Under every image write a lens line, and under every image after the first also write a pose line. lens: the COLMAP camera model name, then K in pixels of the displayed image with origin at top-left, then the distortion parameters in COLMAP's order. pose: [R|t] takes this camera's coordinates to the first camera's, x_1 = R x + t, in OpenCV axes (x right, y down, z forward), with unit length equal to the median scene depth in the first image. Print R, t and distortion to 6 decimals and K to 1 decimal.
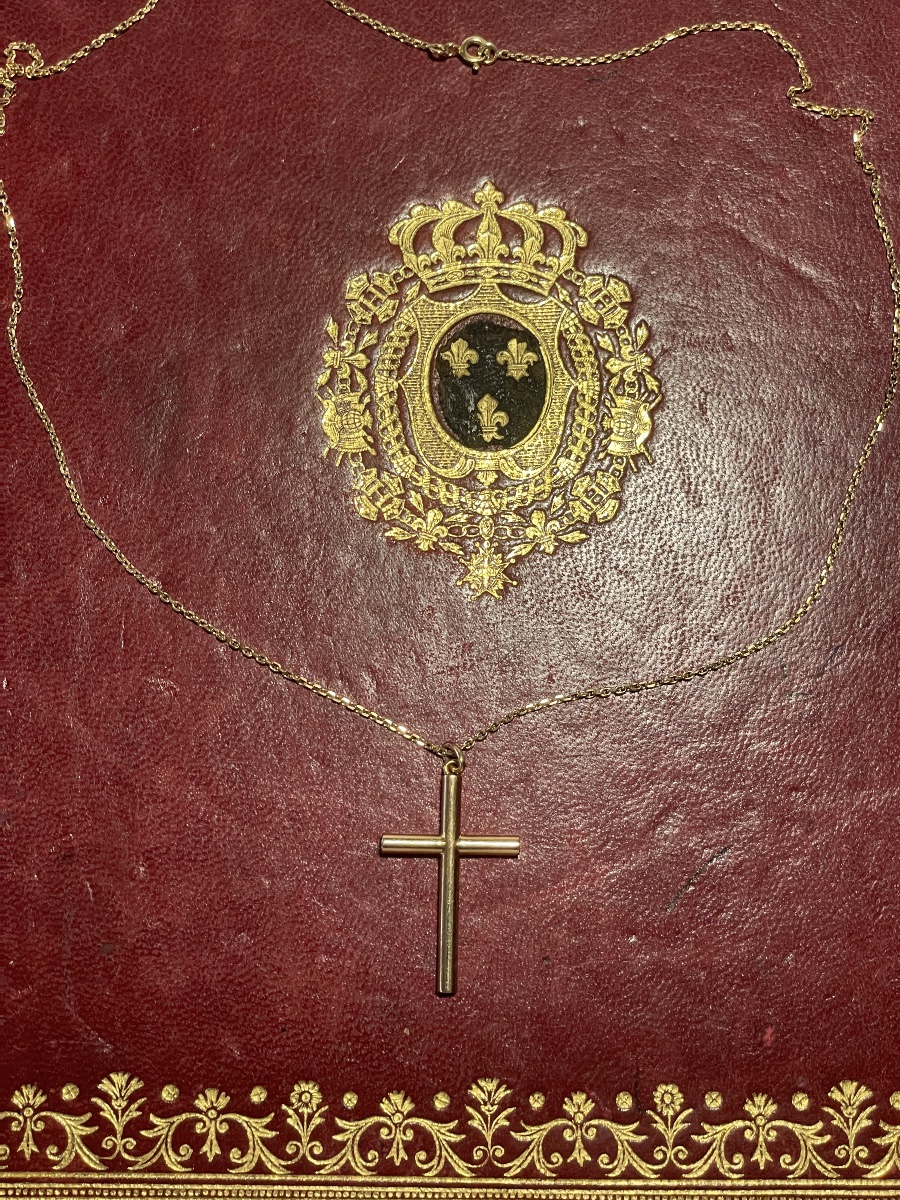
lens RADIAL K [[2158.3, 0, 454.2], [0, 2158.3, 609.0], [0, 0, 1]] dist [0.026802, 0.000000]
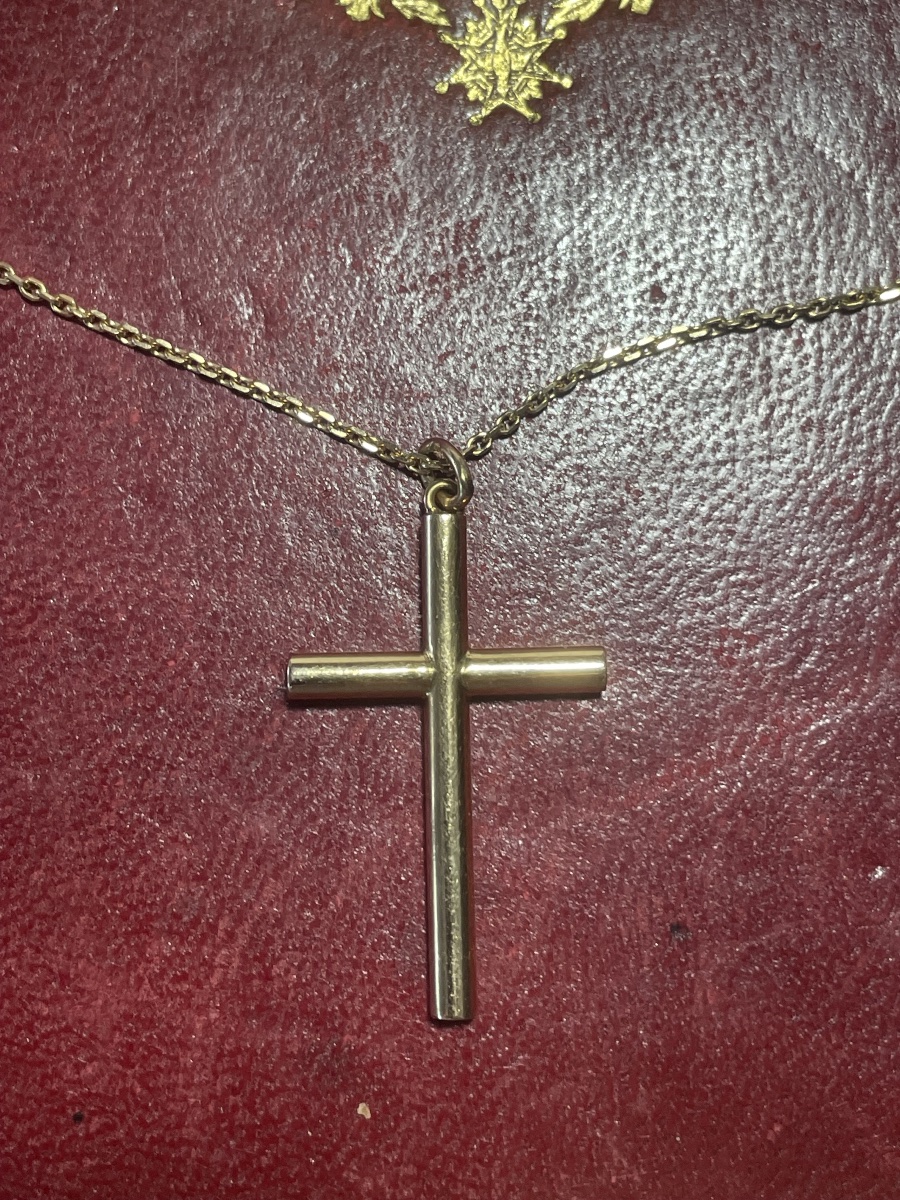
lens RADIAL K [[1857.6, 0, 415.4], [0, 1857.6, 563.8], [0, 0, 1]] dist [0.079682, 0.000000]
pose [[0.998904, -0.042495, -0.019597, 0.000162], [0.043415, 0.997845, 0.049197, 0.067298], [0.017464, -0.049994, 0.998597, 0.617687]]
